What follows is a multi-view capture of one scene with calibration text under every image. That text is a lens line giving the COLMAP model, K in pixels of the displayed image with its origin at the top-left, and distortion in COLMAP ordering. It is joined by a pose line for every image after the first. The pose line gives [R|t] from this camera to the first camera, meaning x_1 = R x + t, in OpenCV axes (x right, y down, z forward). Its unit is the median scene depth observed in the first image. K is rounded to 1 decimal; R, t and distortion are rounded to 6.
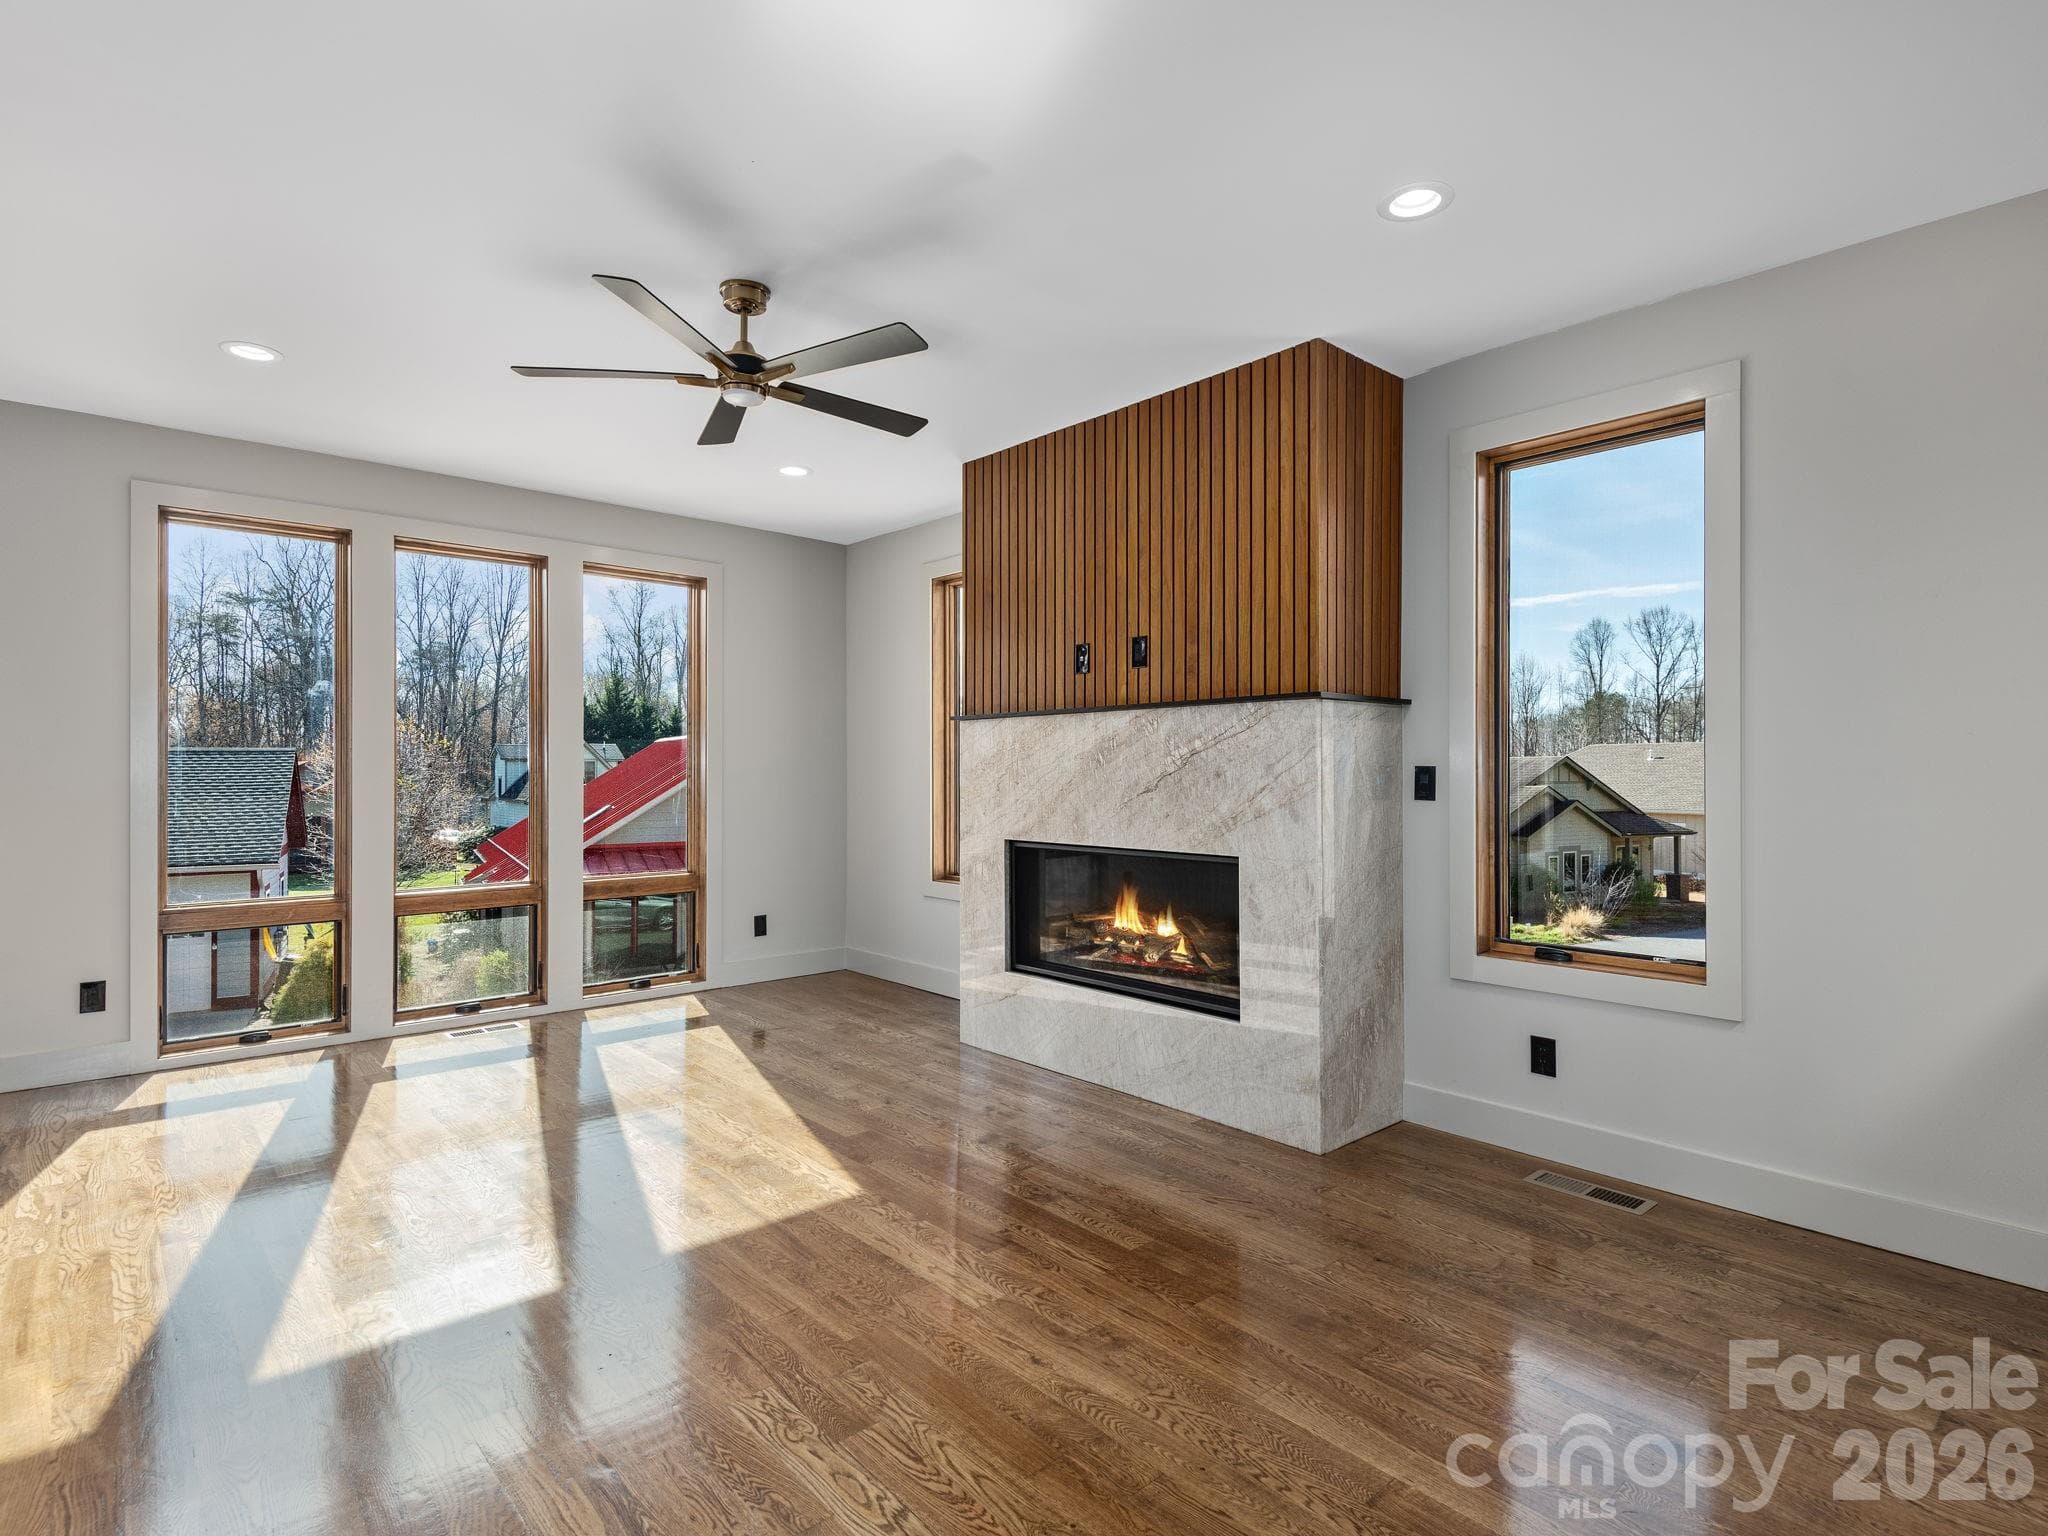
lens RADIAL K [[1038.1, 0, 1031.9], [0, 1038.1, 763.3], [0, 0, 1]] dist [0.011783, -0.000676]
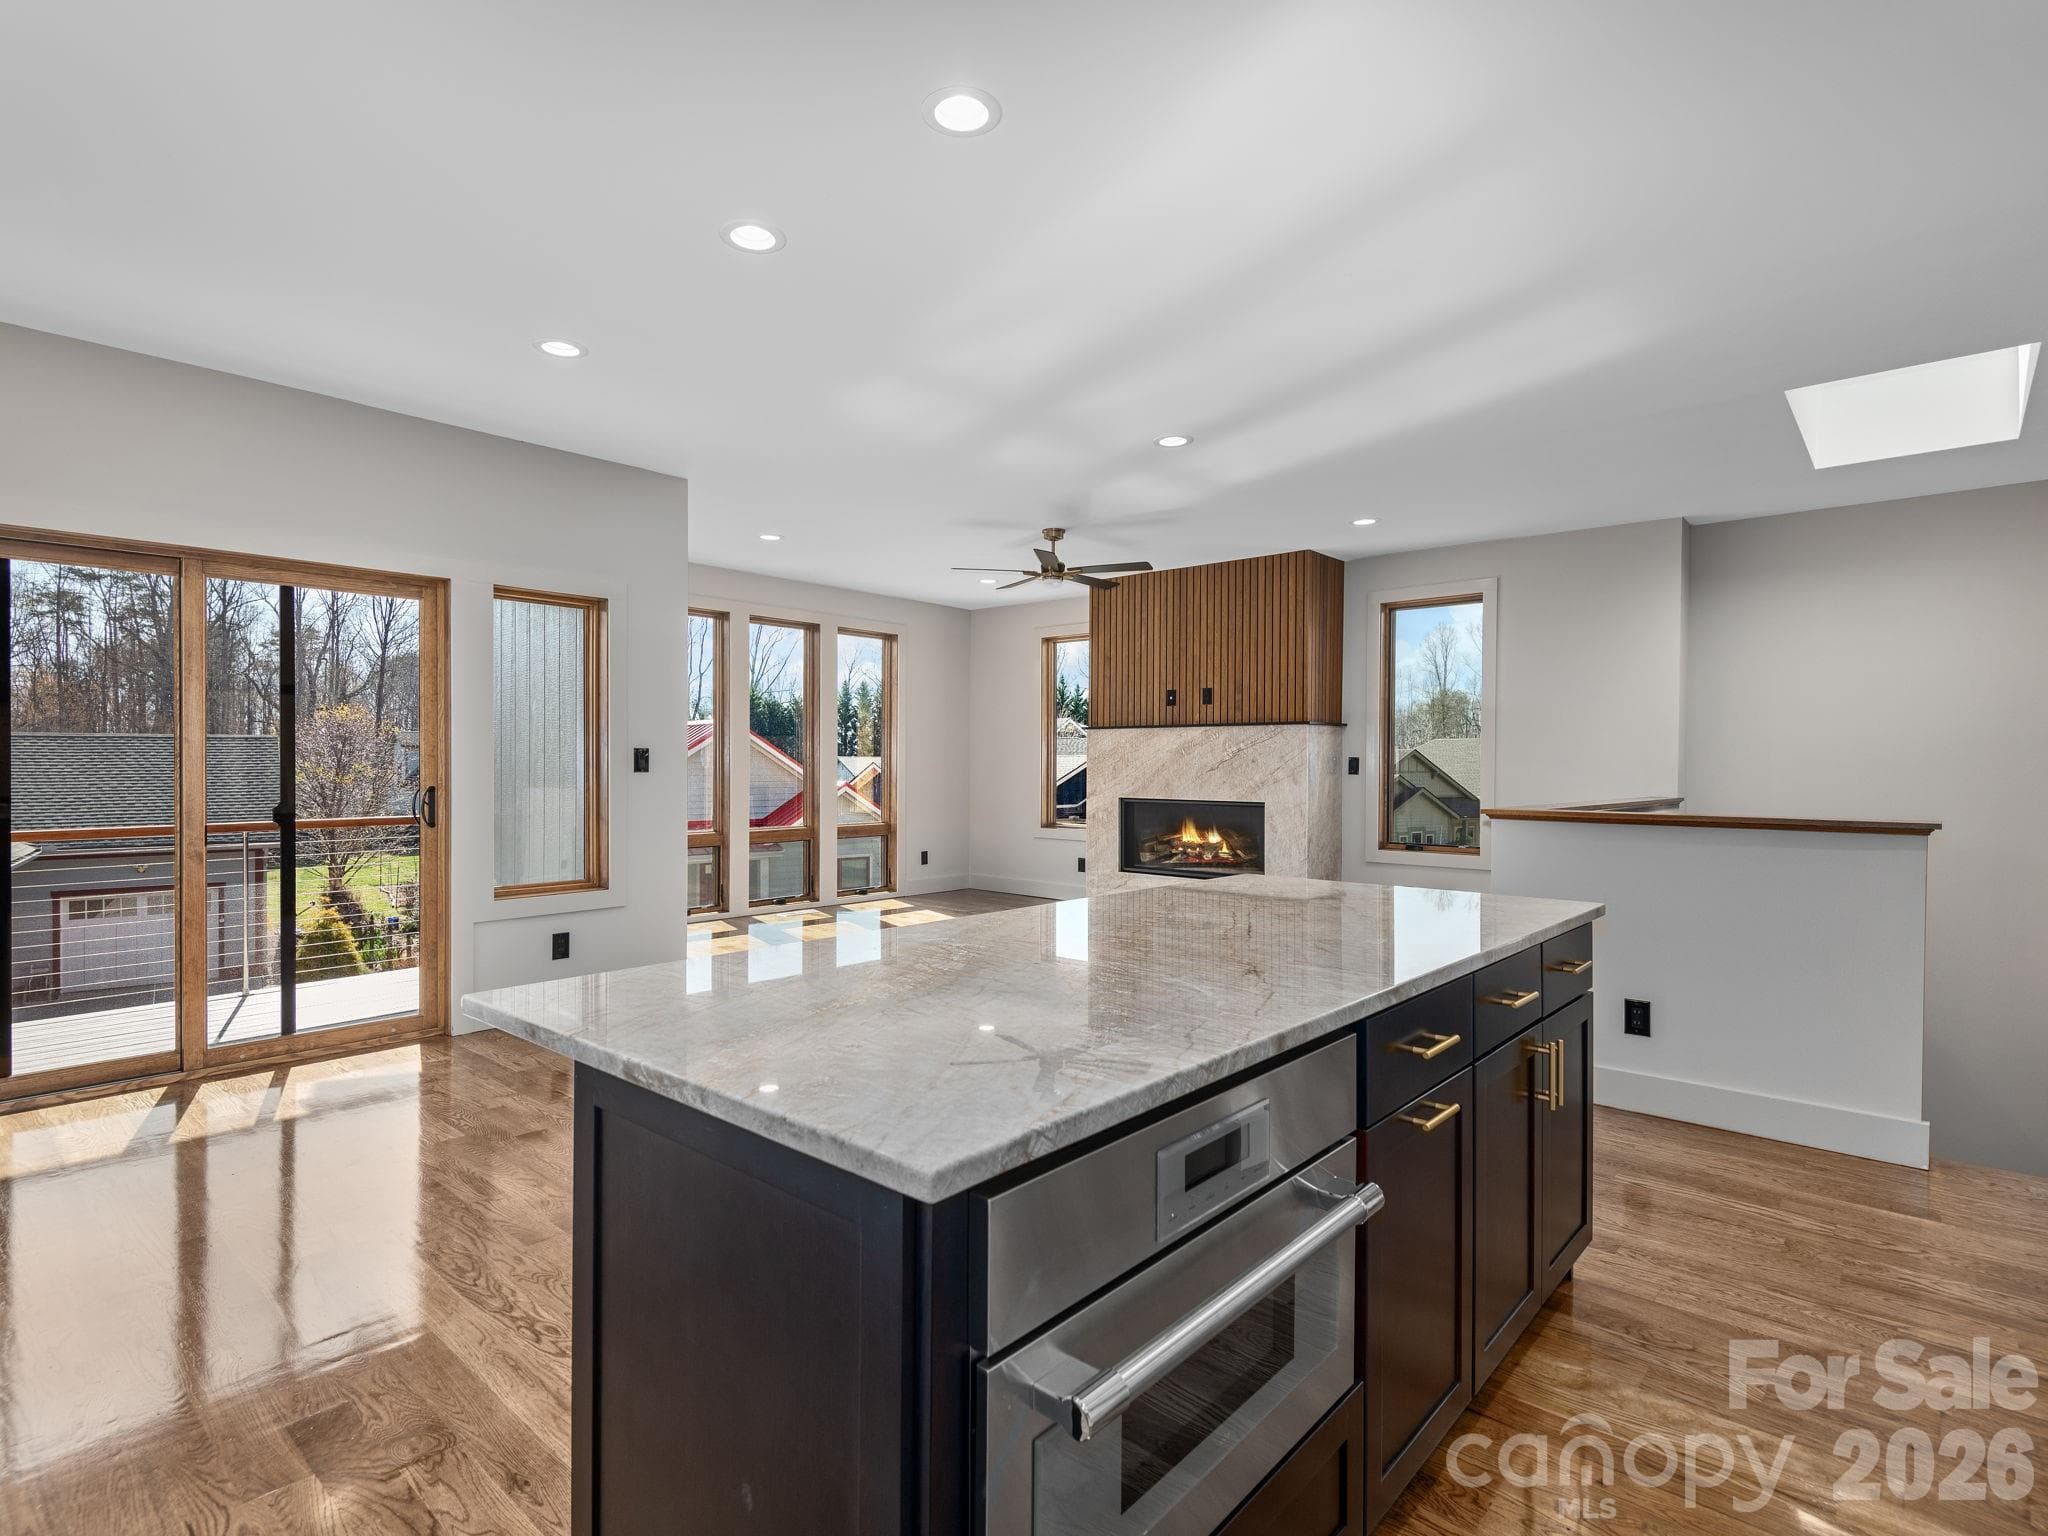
lens RADIAL K [[1038.1, 0, 1016.9], [0, 1038.1, 770.8], [0, 0, 1]] dist [0.011783, -0.000676]
pose [[0.993983, 0.003977, 0.109465, -0.451259], [-0.005880, 0.999837, 0.017069, -0.001592], [-0.109380, -0.017610, 0.993844, -0.853757]]
